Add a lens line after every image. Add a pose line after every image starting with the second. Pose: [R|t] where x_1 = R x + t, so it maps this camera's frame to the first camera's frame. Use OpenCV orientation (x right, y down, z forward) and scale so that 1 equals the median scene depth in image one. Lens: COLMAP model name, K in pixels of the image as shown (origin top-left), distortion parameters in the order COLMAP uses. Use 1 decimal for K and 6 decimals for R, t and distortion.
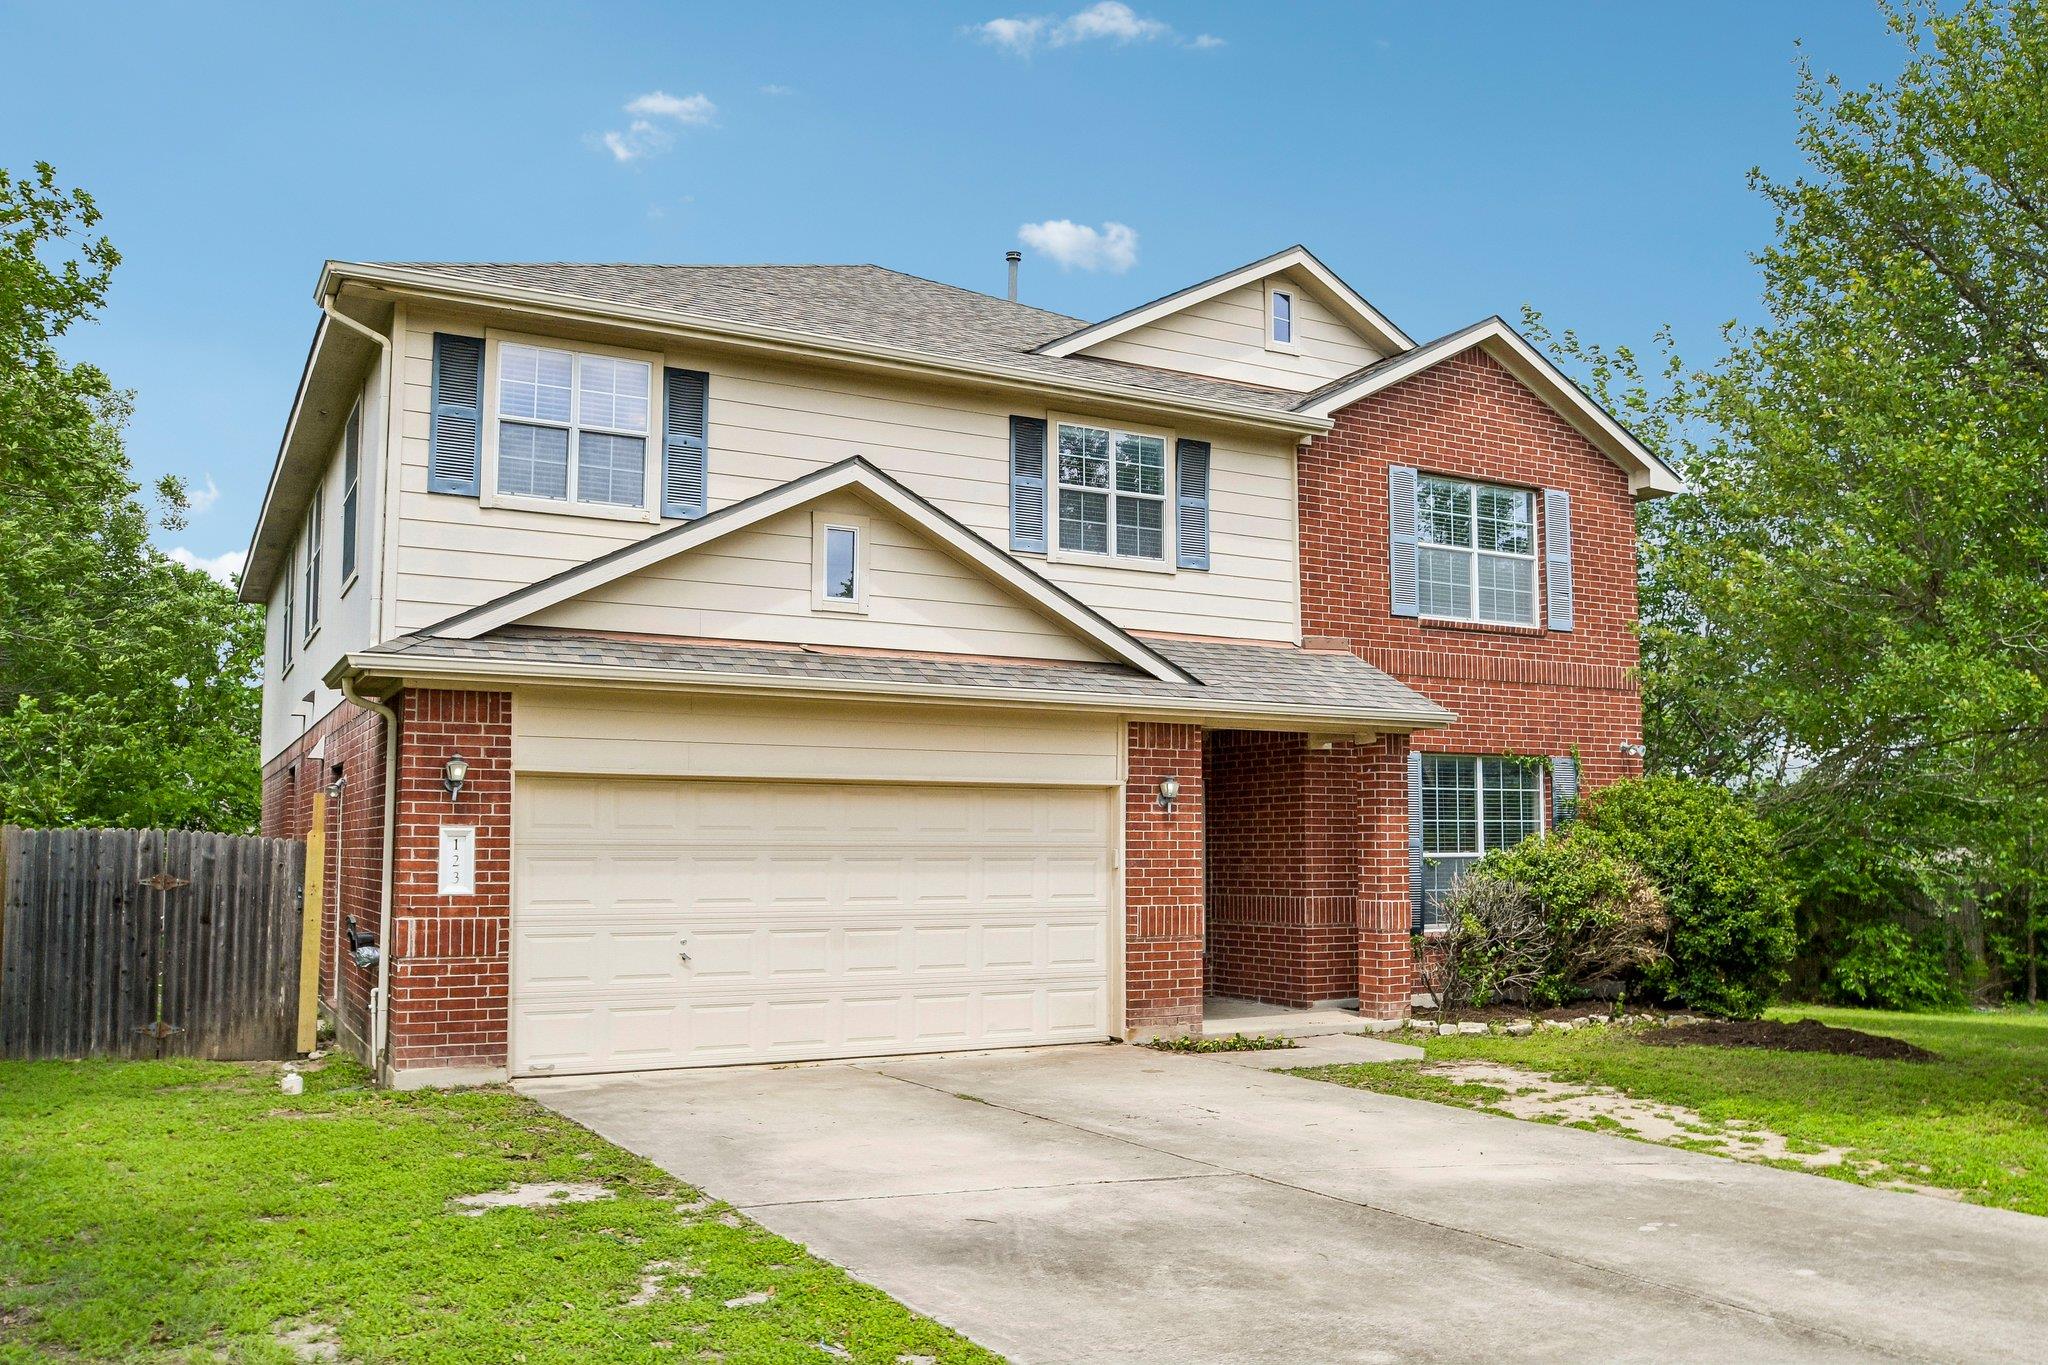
lens RADIAL K [[1649.4, 0, 1023.5], [0, 1649.4, 683.4], [0, 0, 1]] dist [-0.017669, -0.002346]
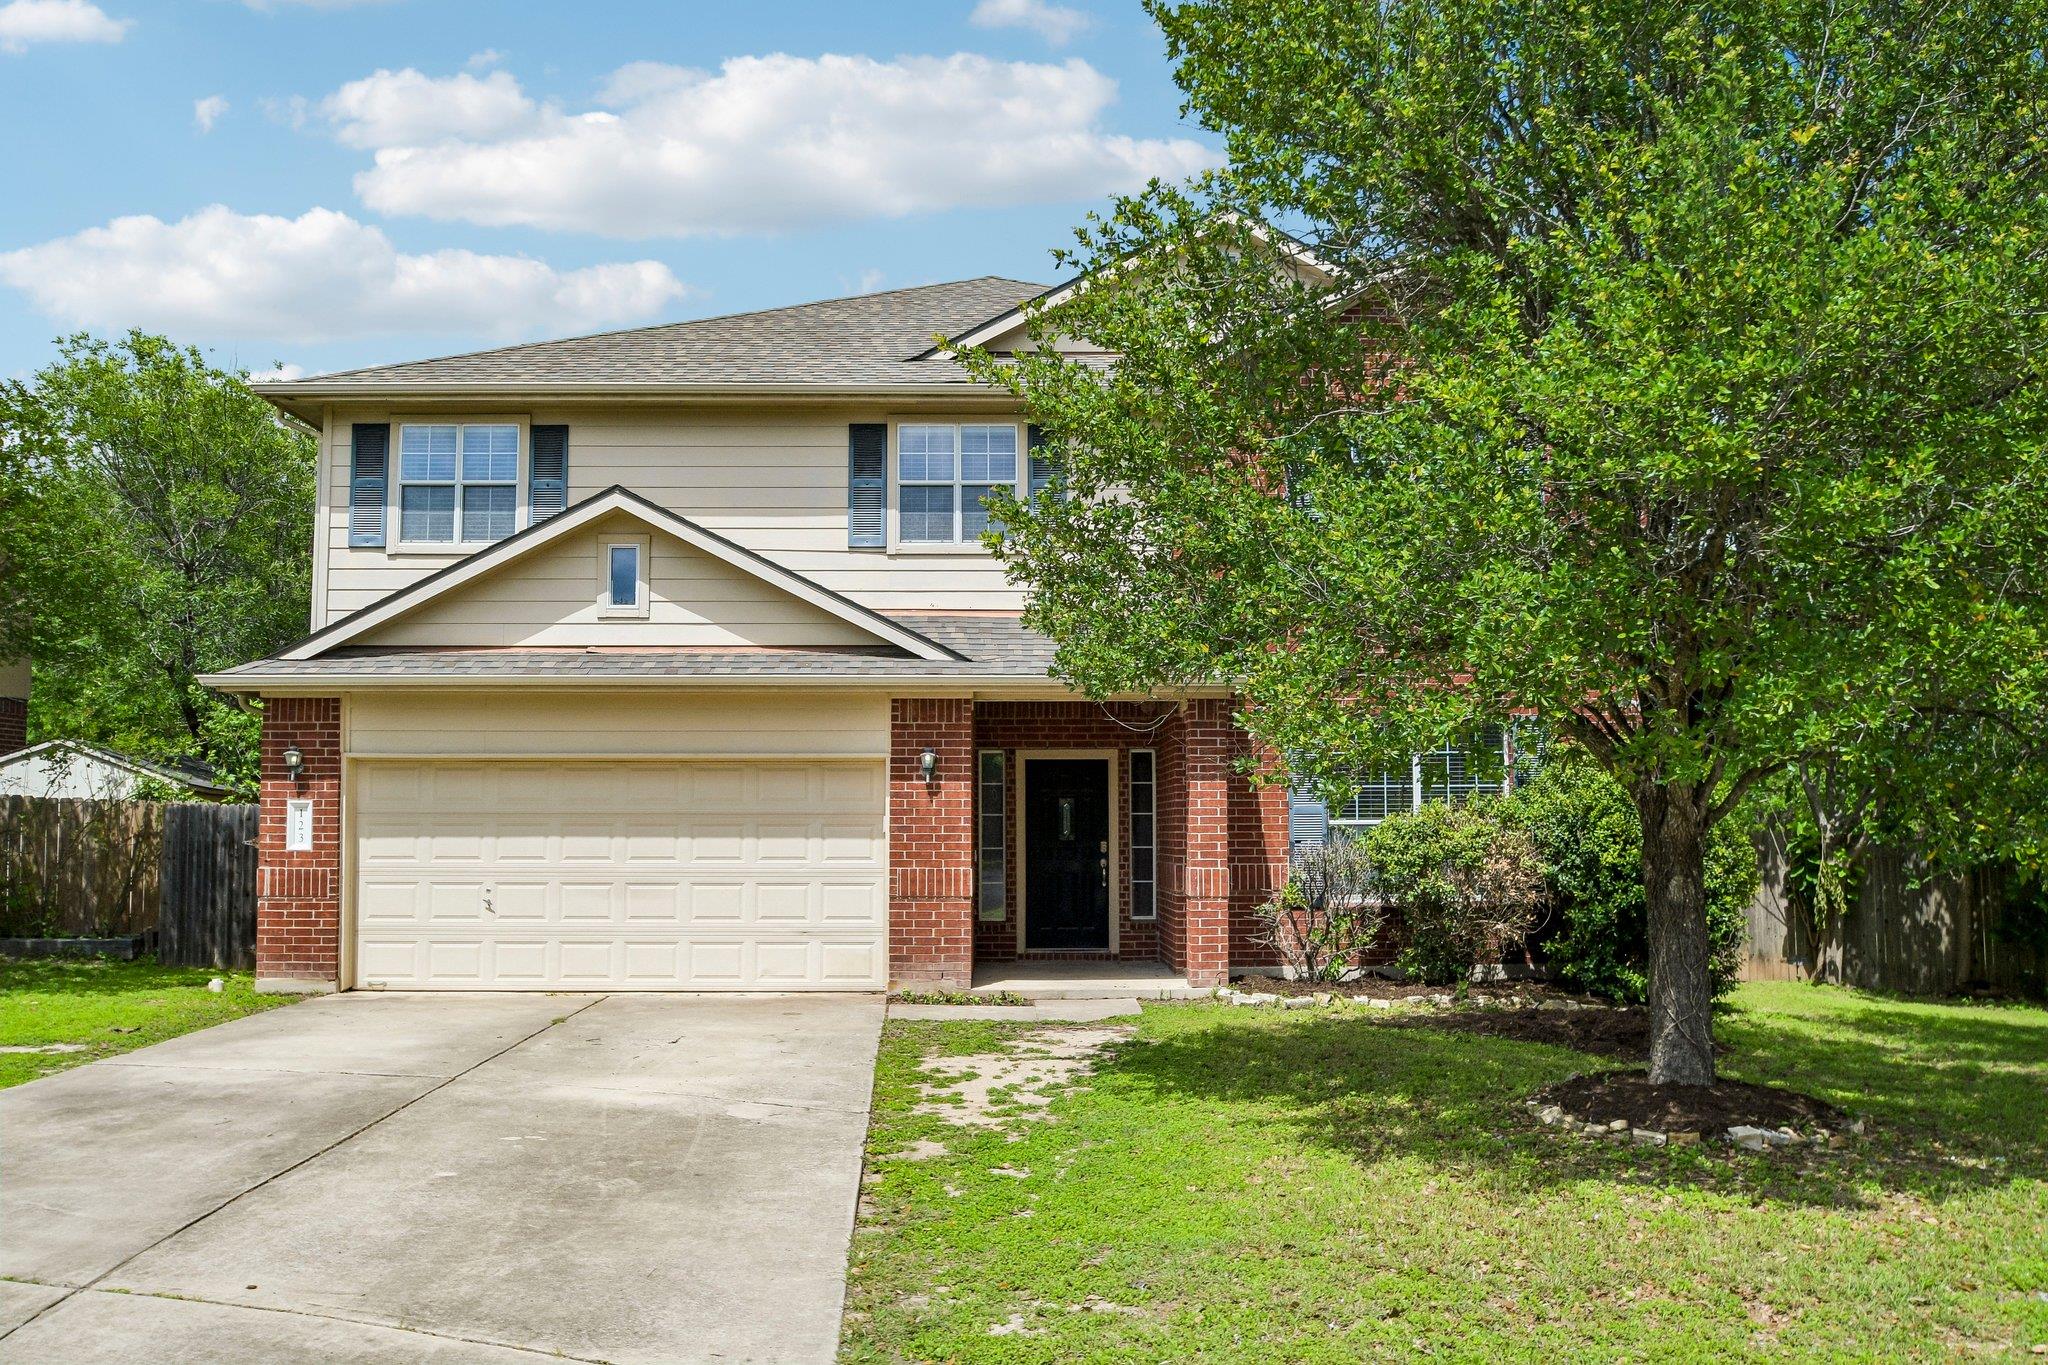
lens RADIAL K [[1649.4, 0, 1024.0], [0, 1649.4, 687.1], [0, 0, 1]] dist [-0.017669, -0.002346]
pose [[0.877528, -0.042229, -0.477662, 0.711855], [0.049403, 0.998776, 0.002460, 0.018521], [0.476973, -0.025757, 0.878540, 0.095020]]
